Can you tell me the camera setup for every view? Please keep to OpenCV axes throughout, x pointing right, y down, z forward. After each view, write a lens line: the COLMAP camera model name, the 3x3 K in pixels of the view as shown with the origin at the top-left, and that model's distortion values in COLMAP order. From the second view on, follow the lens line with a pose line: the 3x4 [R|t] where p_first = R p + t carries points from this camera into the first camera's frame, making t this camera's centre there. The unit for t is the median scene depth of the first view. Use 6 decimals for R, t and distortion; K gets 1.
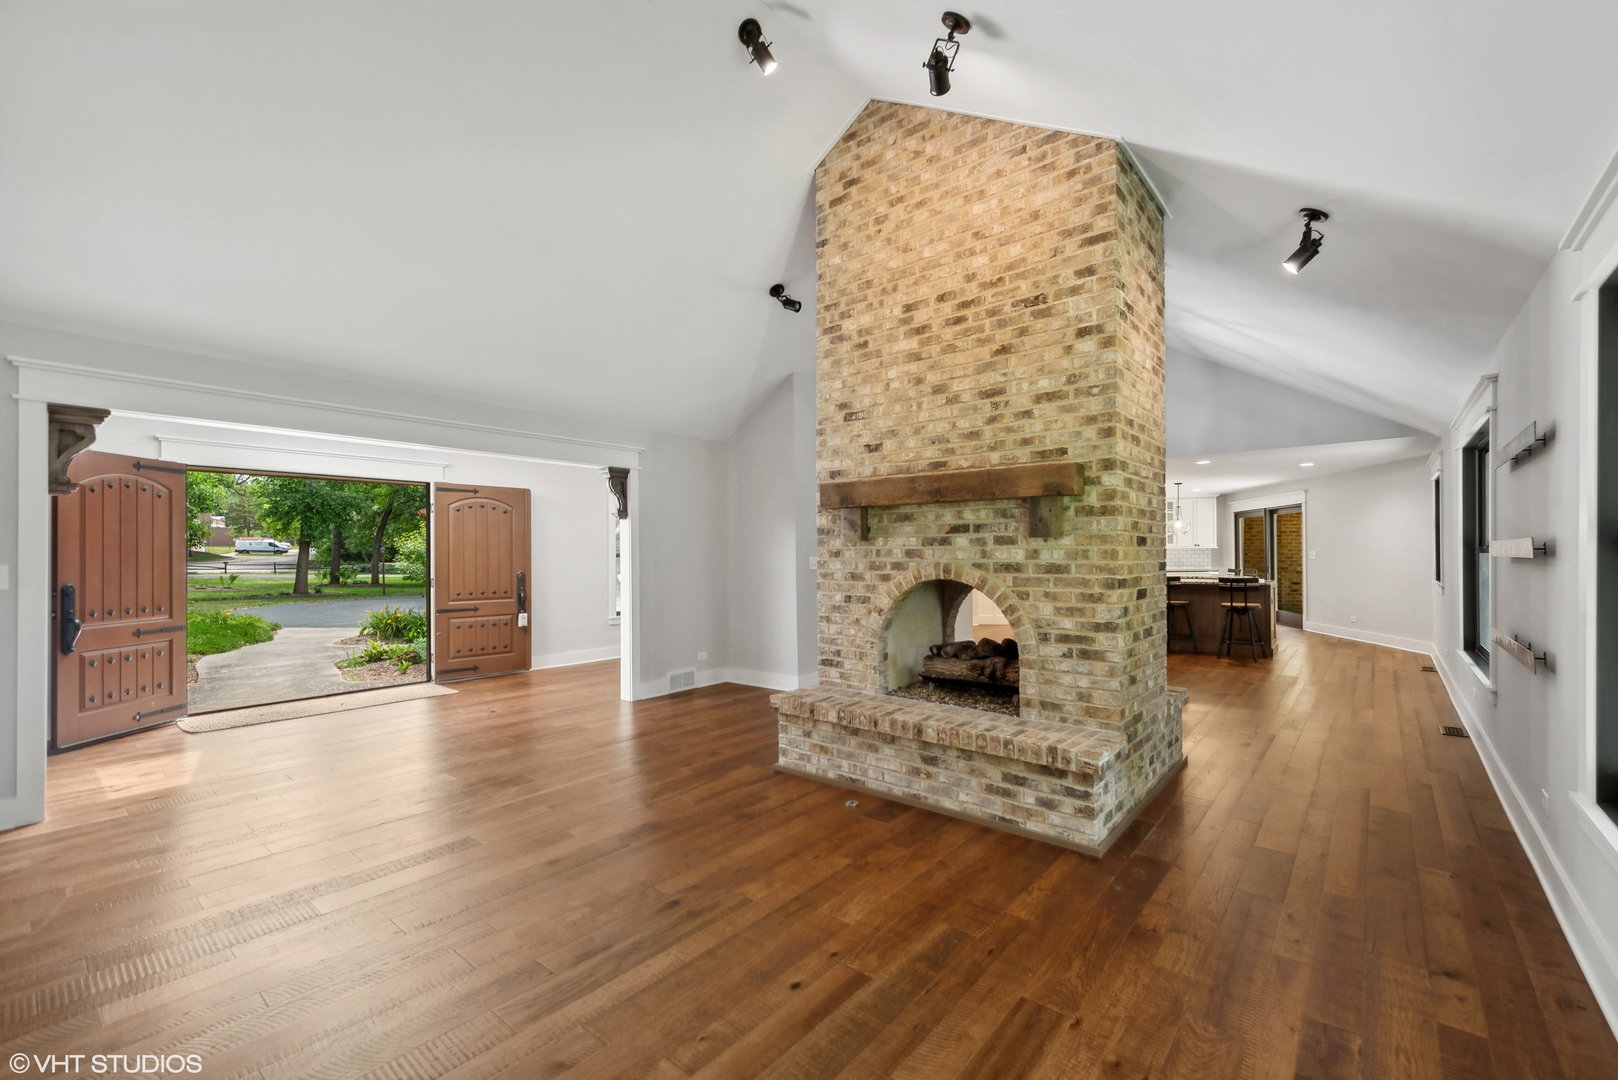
lens RADIAL K [[663.4, 0, 806.4], [0, 663.4, 551.1], [0, 0, 1]] dist [0.008725, -0.000722]
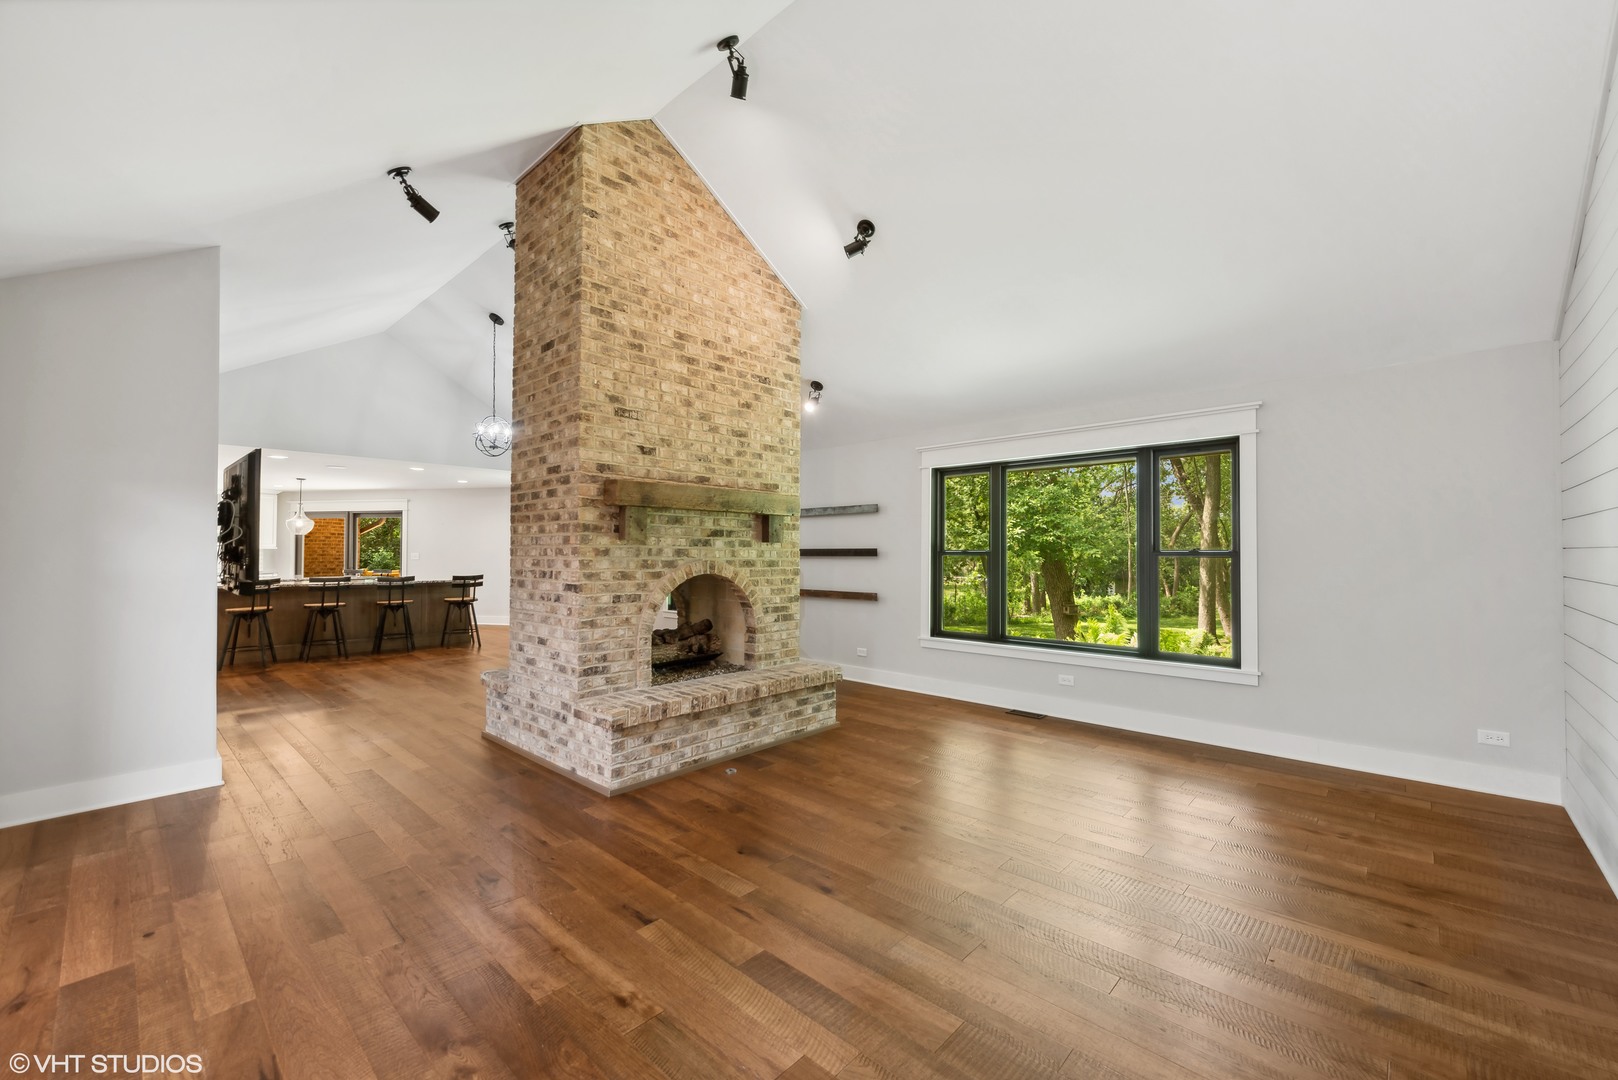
lens RADIAL K [[663.4, 0, 805.0], [0, 663.4, 542.6], [0, 0, 1]] dist [0.008725, -0.000722]
pose [[0.052772, 0.021672, 0.998371, -0.981878], [-0.006669, 0.999750, -0.021350, 0.009455], [-0.998584, -0.005531, 0.052903, 0.743912]]
